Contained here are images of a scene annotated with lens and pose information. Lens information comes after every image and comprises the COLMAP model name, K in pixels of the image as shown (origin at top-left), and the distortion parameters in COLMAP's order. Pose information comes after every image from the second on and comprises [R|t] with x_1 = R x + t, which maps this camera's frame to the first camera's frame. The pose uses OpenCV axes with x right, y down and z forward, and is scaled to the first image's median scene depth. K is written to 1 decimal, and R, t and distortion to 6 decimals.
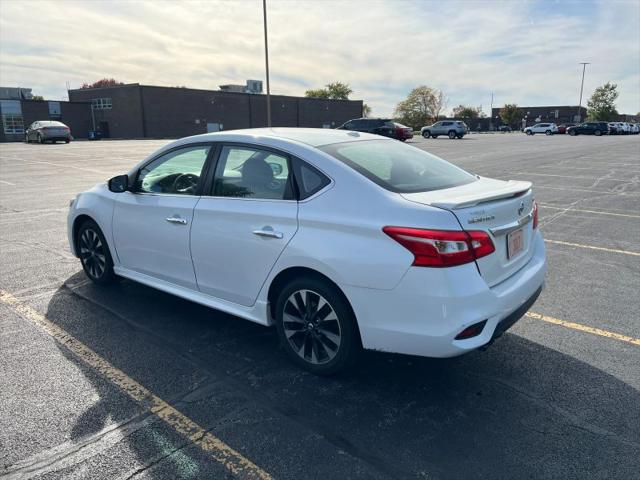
lens RADIAL K [[486.2, 0, 321.7], [0, 486.2, 241.2], [0, 0, 1]] dist [0.045539, -0.041190]
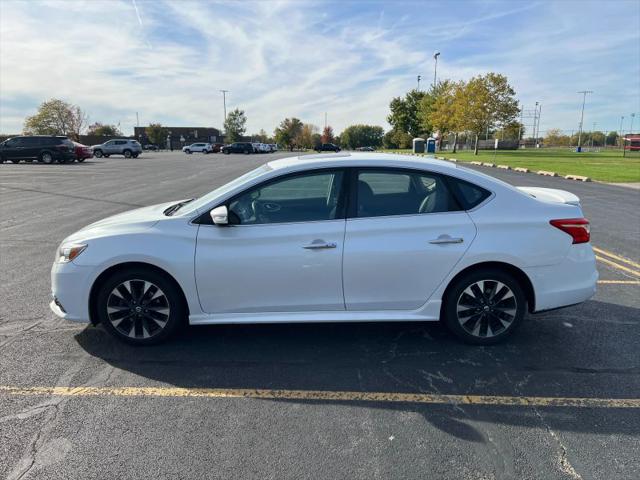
lens RADIAL K [[486.2, 0, 321.7], [0, 486.2, 241.2], [0, 0, 1]] dist [0.045539, -0.041190]
pose [[0.757470, -0.125066, 0.640779, -0.067884], [0.148073, 0.988813, 0.017957, -0.005023], [-0.635857, 0.081280, 0.767515, 0.016583]]
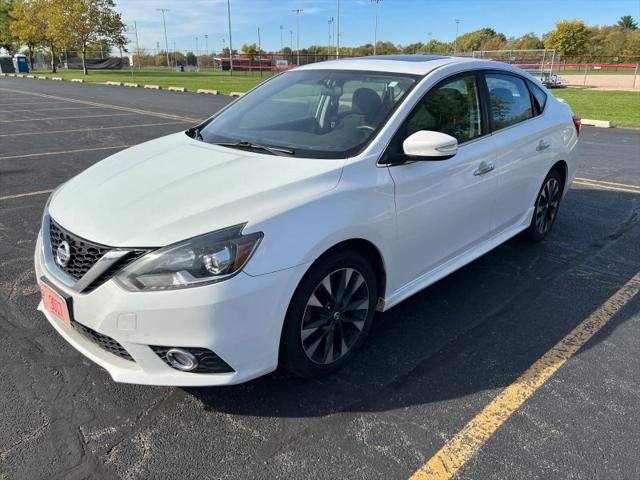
lens RADIAL K [[486.2, 0, 321.7], [0, 486.2, 241.2], [0, 0, 1]] dist [0.045539, -0.041190]
pose [[0.070889, -0.337224, 0.938752, -0.082992], [0.228917, 0.921501, 0.313740, -0.018513], [-0.970861, 0.192655, 0.142520, 0.085325]]
